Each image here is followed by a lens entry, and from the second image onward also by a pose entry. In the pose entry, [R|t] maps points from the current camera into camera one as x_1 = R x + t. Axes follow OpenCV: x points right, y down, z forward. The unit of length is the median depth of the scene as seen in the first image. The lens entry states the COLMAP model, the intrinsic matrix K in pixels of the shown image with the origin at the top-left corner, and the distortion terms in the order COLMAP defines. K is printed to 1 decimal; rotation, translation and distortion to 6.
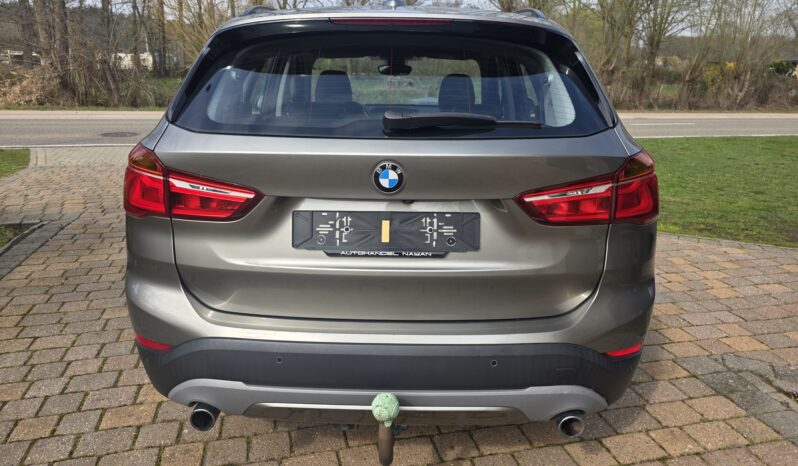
lens RADIAL K [[536.0, 0, 393.1], [0, 536.0, 217.0], [0, 0, 1]] dist [0.056736, -0.046980]
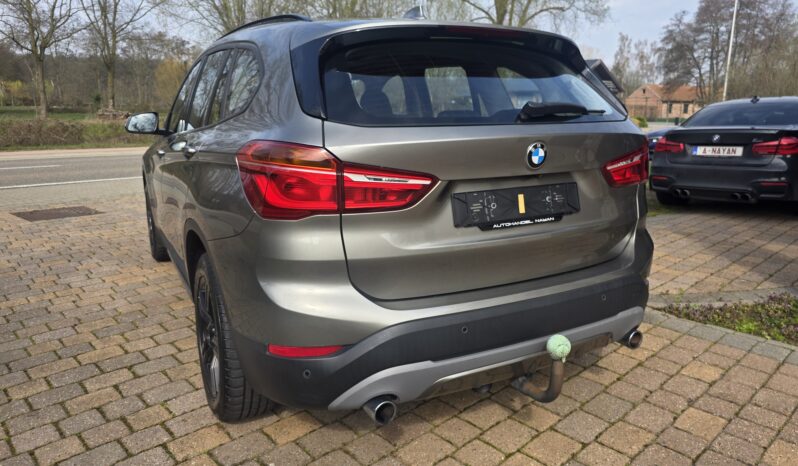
lens RADIAL K [[536.0, 0, 397.5], [0, 536.0, 214.8], [0, 0, 1]] dist [0.056736, -0.046980]
pose [[0.874106, -0.105867, 0.474057, -0.812996], [0.135880, 0.990289, -0.029396, 0.048253], [-0.466342, 0.090110, 0.880003, 0.087183]]
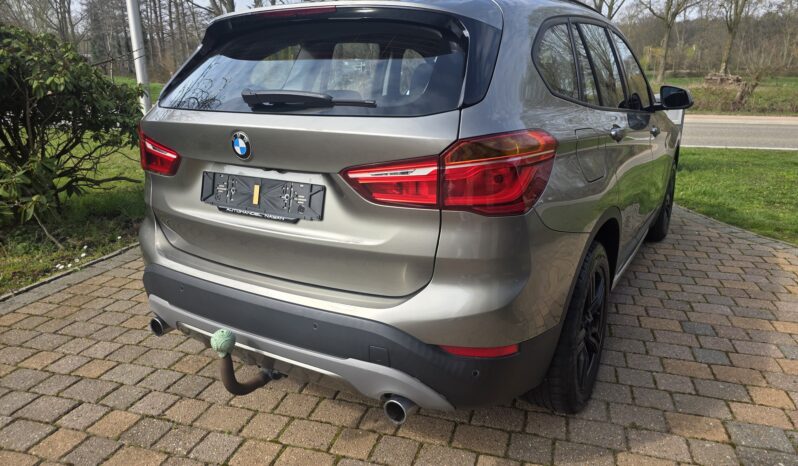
lens RADIAL K [[536.0, 0, 403.2], [0, 536.0, 216.1], [0, 0, 1]] dist [0.056736, -0.046980]
pose [[0.866942, 0.111129, -0.485862, 0.822817], [-0.114261, 0.993178, 0.023285, 0.009749], [0.485135, 0.035328, 0.873725, 0.144519]]
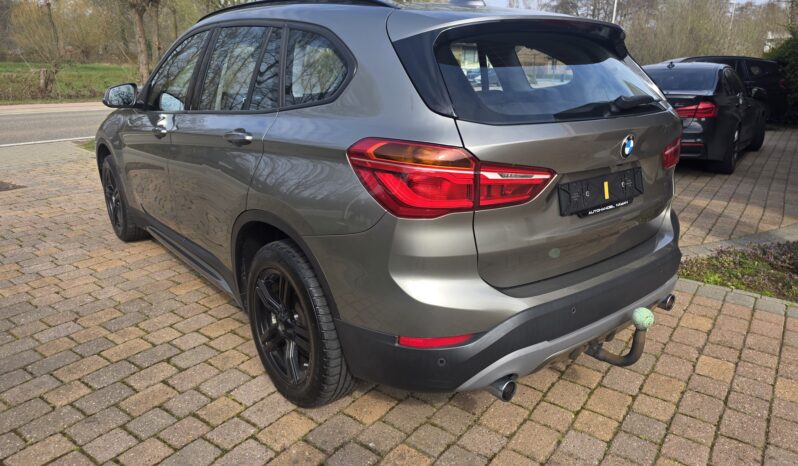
lens RADIAL K [[536.0, 0, 396.1], [0, 536.0, 220.7], [0, 0, 1]] dist [0.056736, -0.046980]
pose [[0.772765, -0.182297, 0.607950, -1.189842], [0.162254, 0.982777, 0.088450, -0.097117], [-0.613603, 0.030292, 0.789034, 0.293957]]
